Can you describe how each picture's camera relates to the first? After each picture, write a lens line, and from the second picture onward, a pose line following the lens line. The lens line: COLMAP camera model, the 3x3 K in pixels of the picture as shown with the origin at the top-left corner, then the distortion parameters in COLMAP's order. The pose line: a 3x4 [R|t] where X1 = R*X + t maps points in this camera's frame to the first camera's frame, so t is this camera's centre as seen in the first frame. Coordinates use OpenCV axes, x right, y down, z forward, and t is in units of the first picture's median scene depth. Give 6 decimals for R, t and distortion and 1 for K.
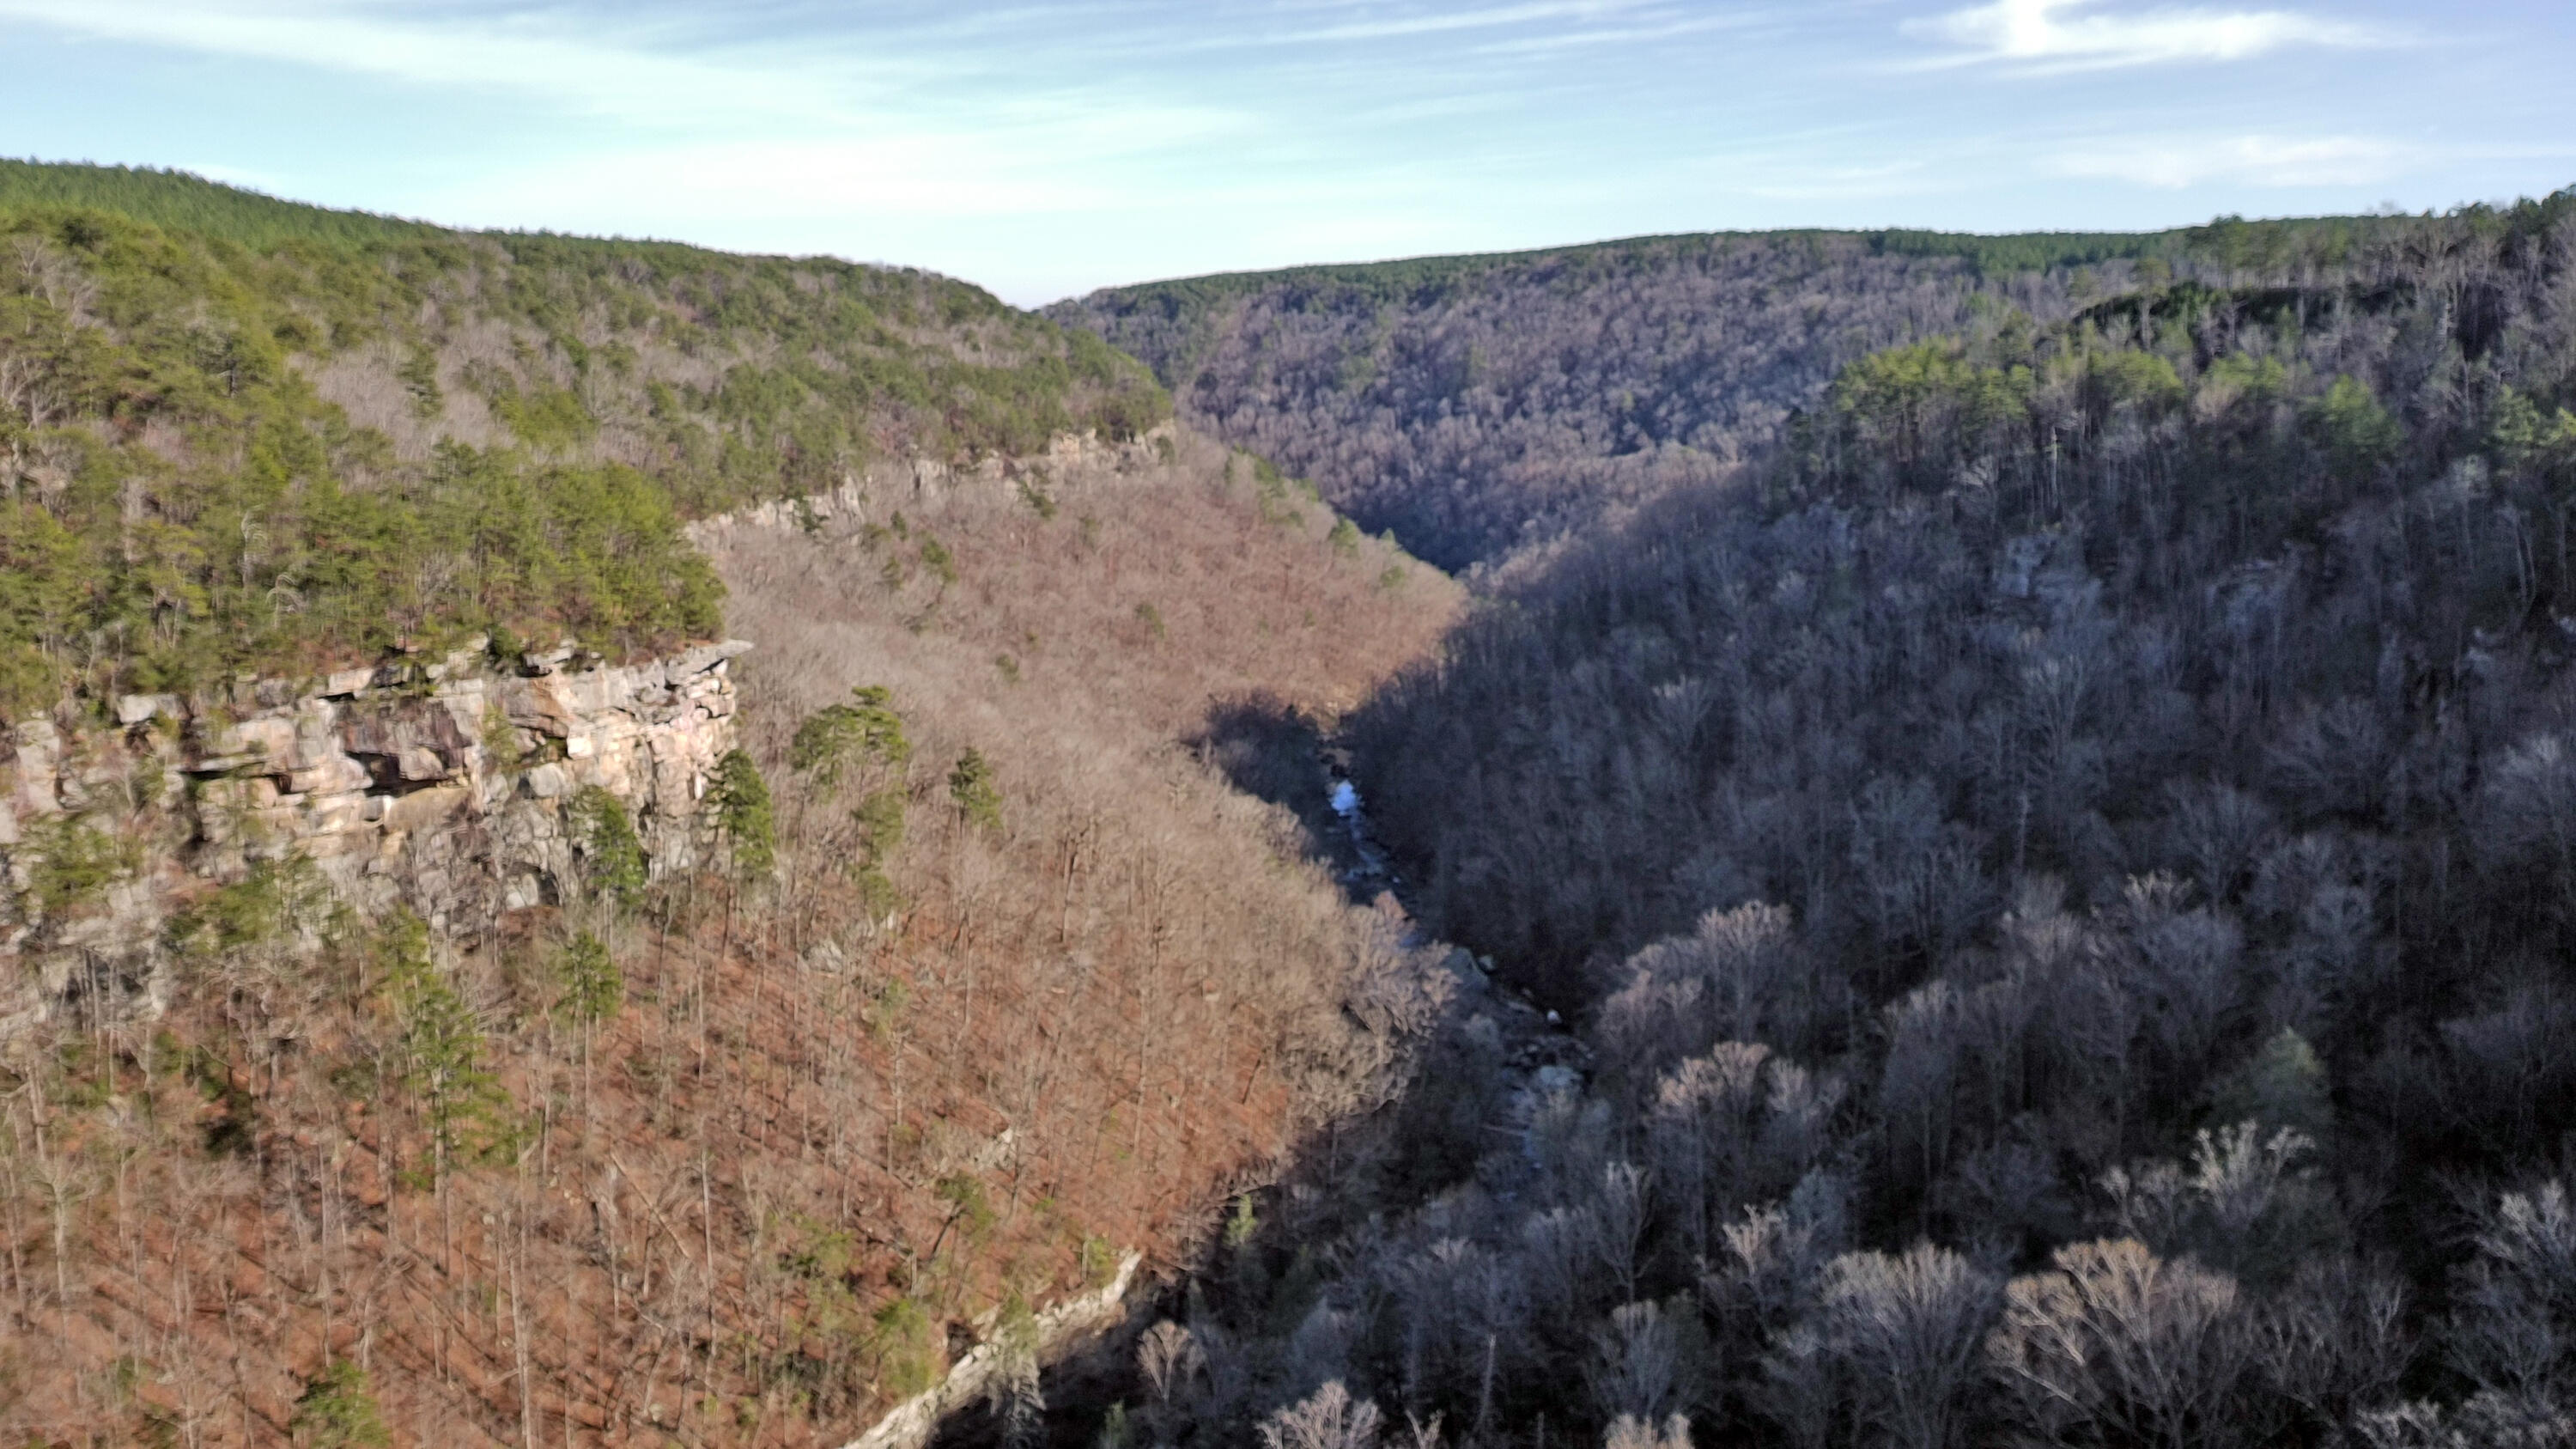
lens RADIAL K [[2030.8, 0, 1246.3], [0, 2030.8, 693.9], [0, 0, 1]] dist [0.085794, -0.093916]
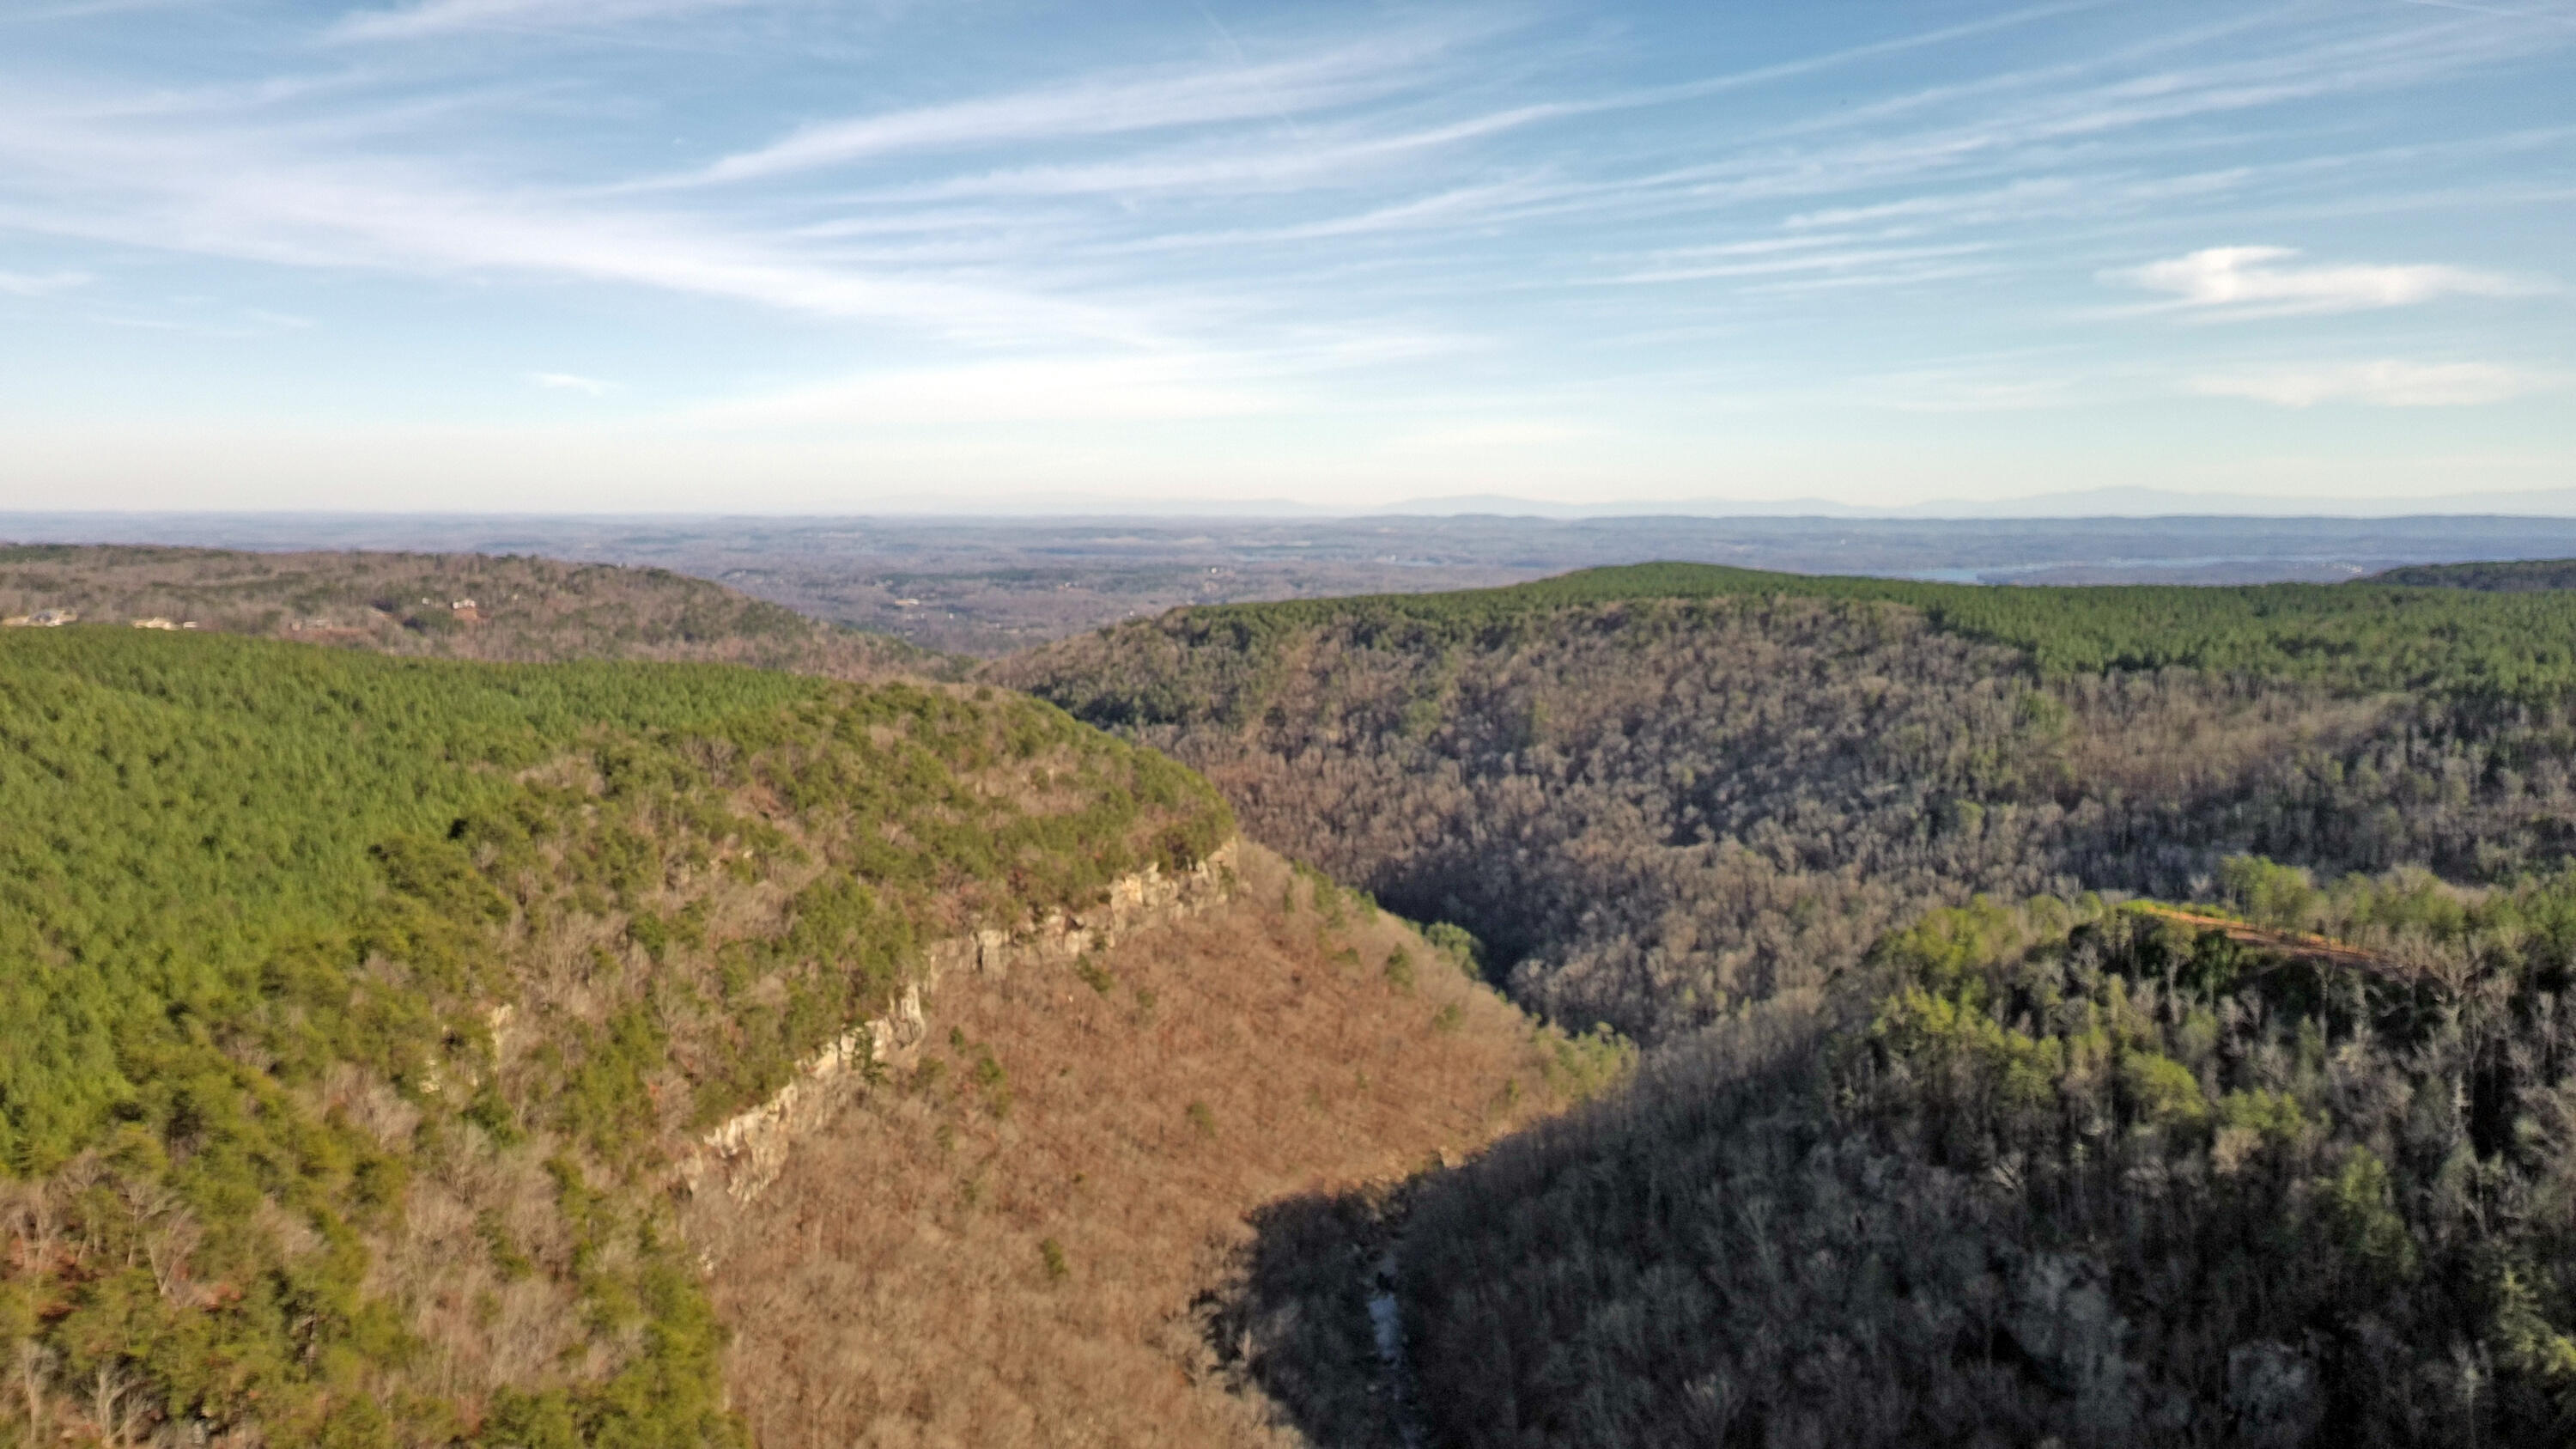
lens RADIAL K [[2030.8, 0, 1254.9], [0, 2030.8, 694.8], [0, 0, 1]] dist [0.085794, -0.093916]
pose [[0.999271, 0.015742, -0.034775, 0.007238], [-0.018616, 0.996299, -0.083916, -0.104061], [0.033325, 0.084502, 0.995866, -0.018929]]
